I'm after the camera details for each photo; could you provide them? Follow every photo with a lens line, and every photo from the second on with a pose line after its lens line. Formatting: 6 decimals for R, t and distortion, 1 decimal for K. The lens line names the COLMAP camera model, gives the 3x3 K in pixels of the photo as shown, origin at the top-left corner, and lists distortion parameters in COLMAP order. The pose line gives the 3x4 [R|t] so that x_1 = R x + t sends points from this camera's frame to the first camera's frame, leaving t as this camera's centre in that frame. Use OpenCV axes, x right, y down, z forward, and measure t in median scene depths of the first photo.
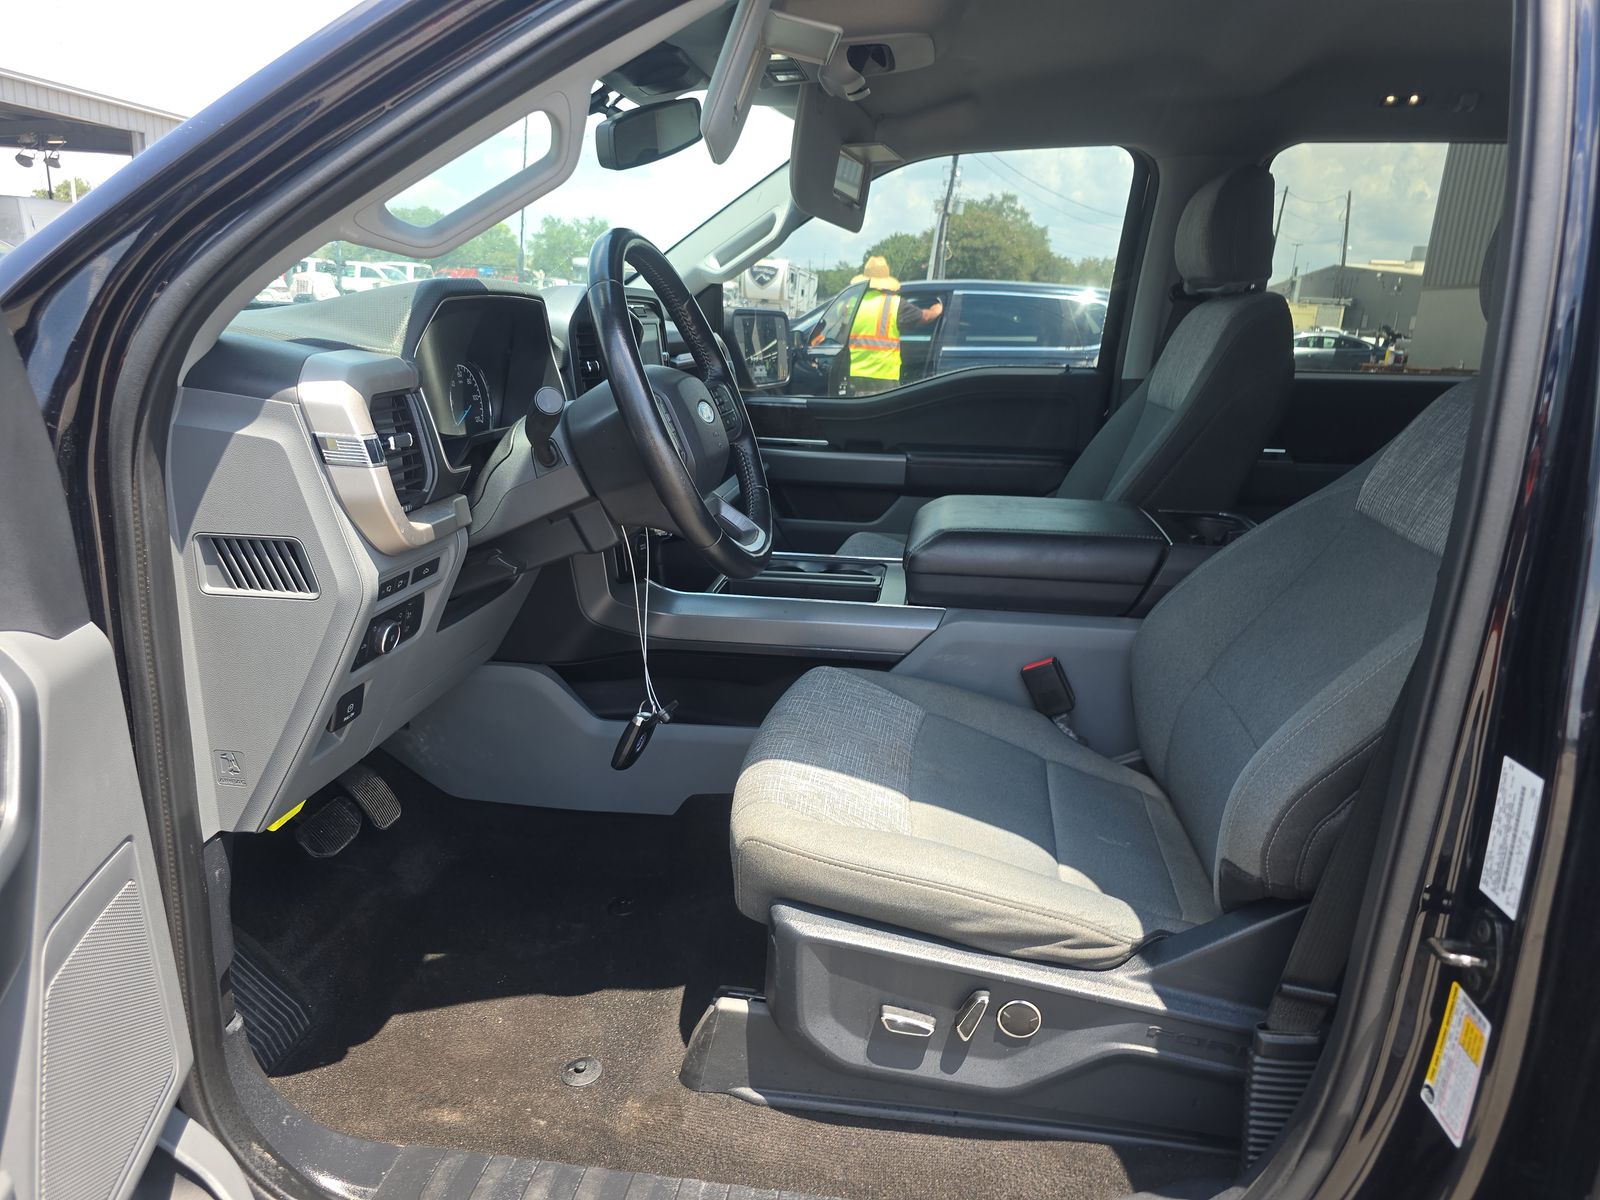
lens RADIAL K [[1098.0, 0, 805.8], [0, 1098.0, 600.2], [0, 0, 1]] dist [0.032546, -0.030670]
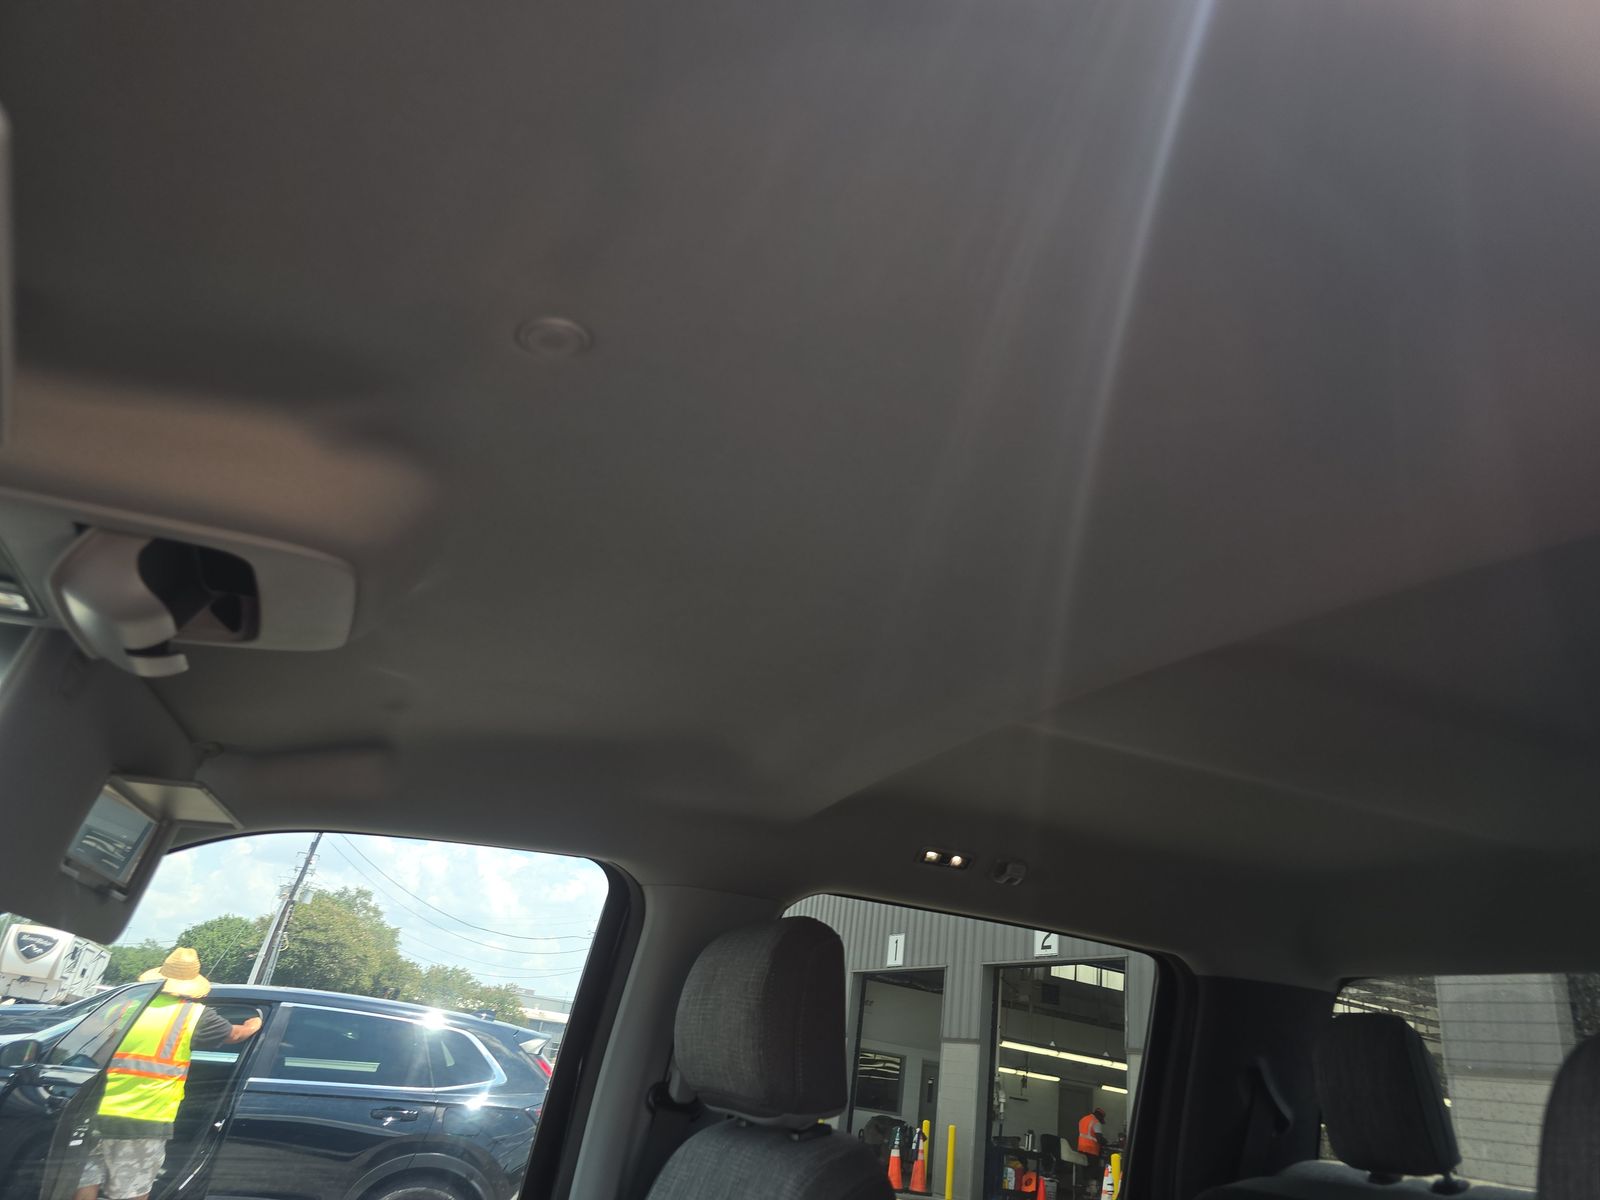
lens RADIAL K [[1098.0, 0, 801.5], [0, 1098.0, 566.6], [0, 0, 1]] dist [0.032546, -0.030670]
pose [[0.852177, 0.270752, 0.447758, 0.011297], [0.055921, 0.803693, -0.592410, -0.039688], [-0.520257, 0.529878, 0.669748, 0.103321]]
